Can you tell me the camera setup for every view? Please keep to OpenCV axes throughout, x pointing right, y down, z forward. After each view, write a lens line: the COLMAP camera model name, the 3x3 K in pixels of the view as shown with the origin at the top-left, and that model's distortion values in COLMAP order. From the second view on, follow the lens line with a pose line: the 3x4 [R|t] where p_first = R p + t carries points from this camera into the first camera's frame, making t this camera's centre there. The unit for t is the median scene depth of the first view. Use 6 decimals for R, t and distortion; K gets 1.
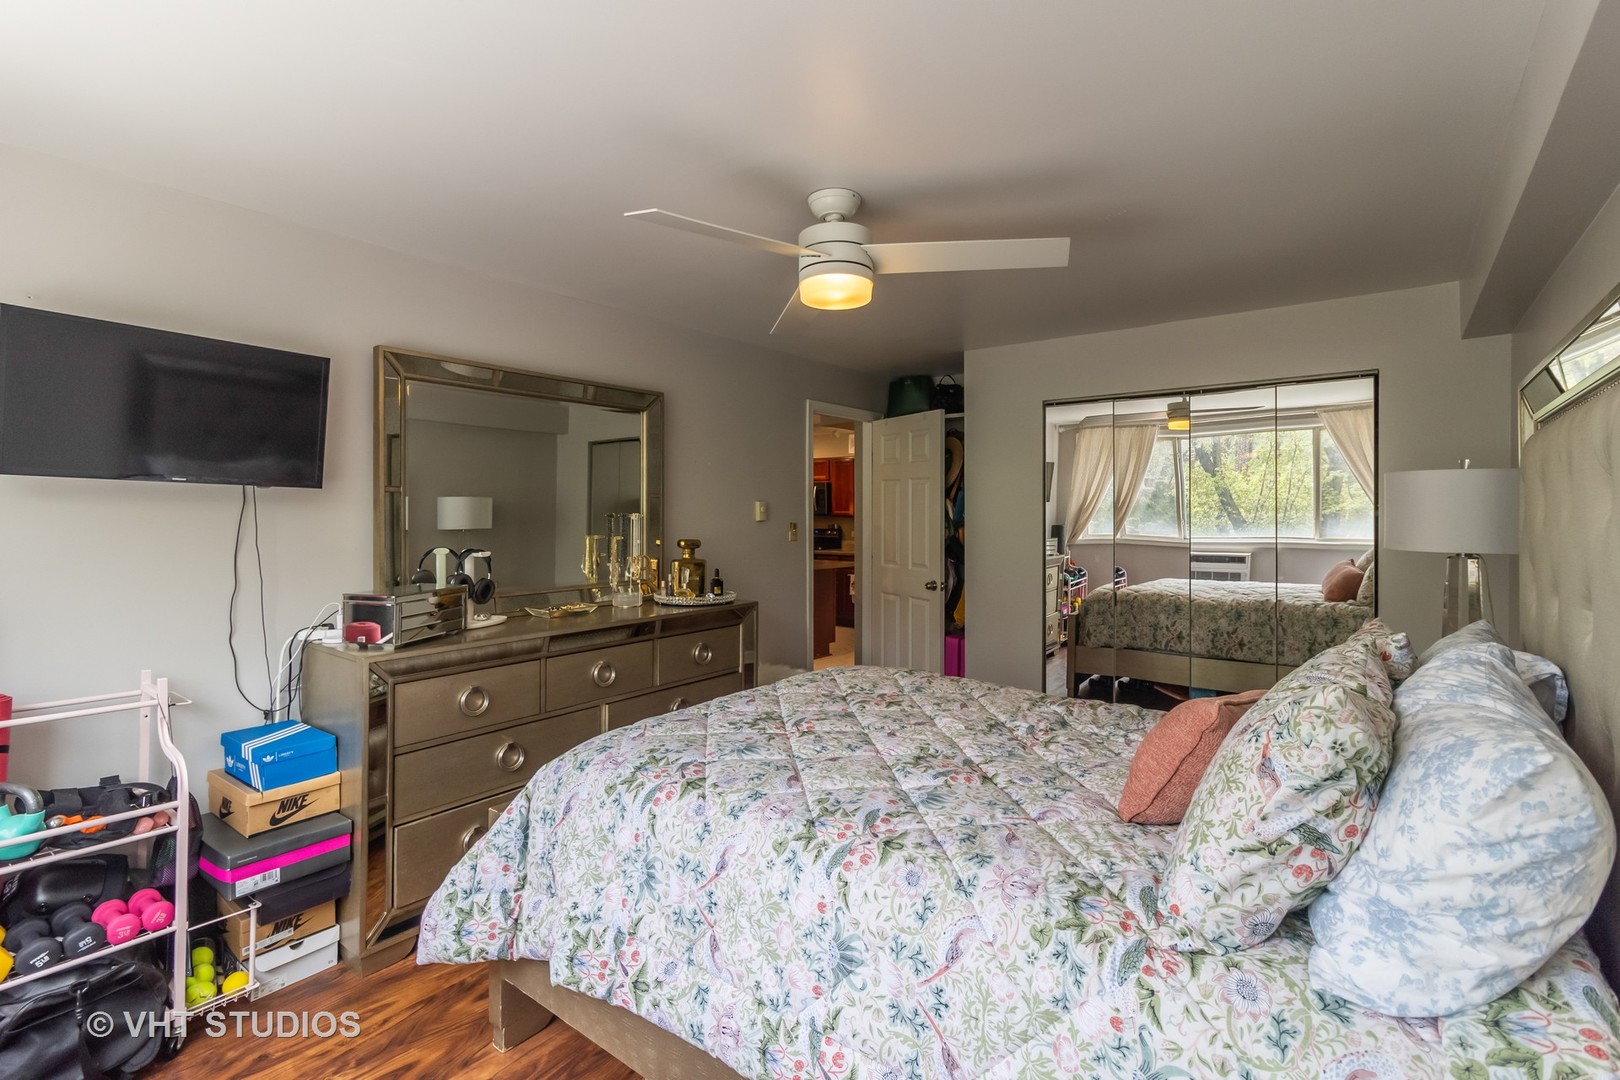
lens RADIAL K [[758.6, 0, 821.2], [0, 758.6, 499.7], [0, 0, 1]] dist [0.001399, 0.000148]
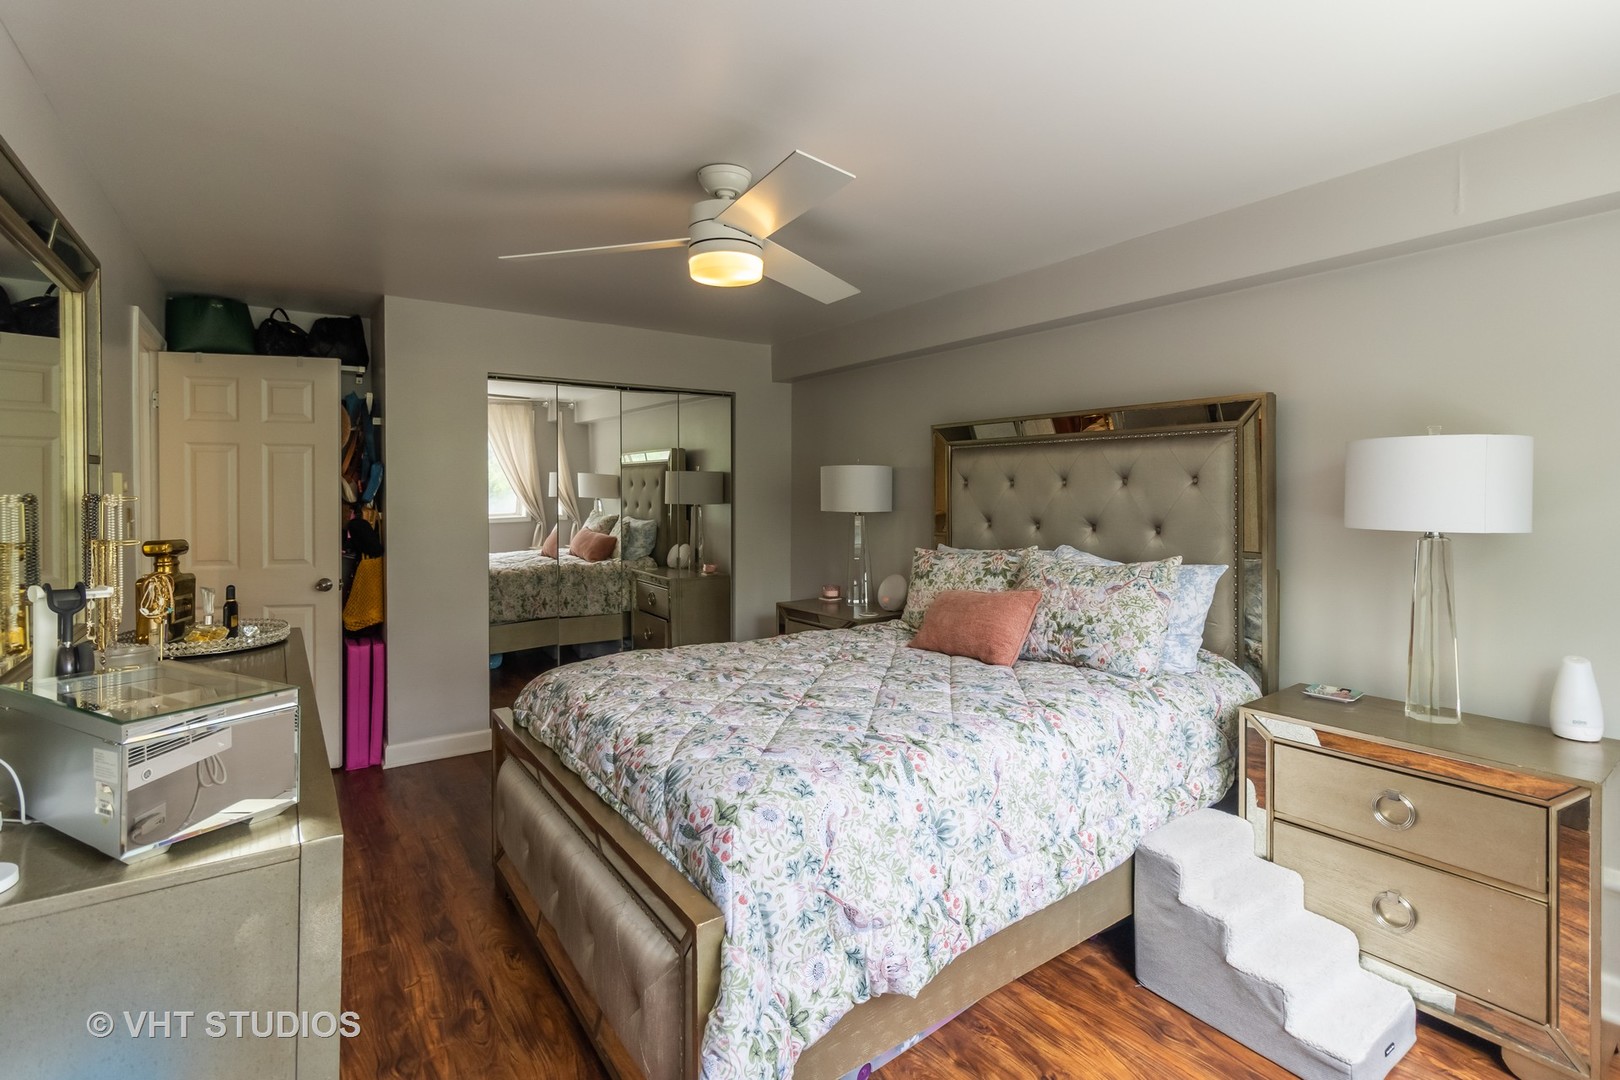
lens RADIAL K [[745.3, 0, 809.9], [0, 745.3, 507.3], [0, 0, 1]] dist [0.000390, -0.000002]
pose [[0.301677, -0.024469, 0.953096, -0.504458], [-0.012472, 0.999484, 0.029608, 0.005186], [-0.953329, -0.020819, 0.301216, 0.346256]]
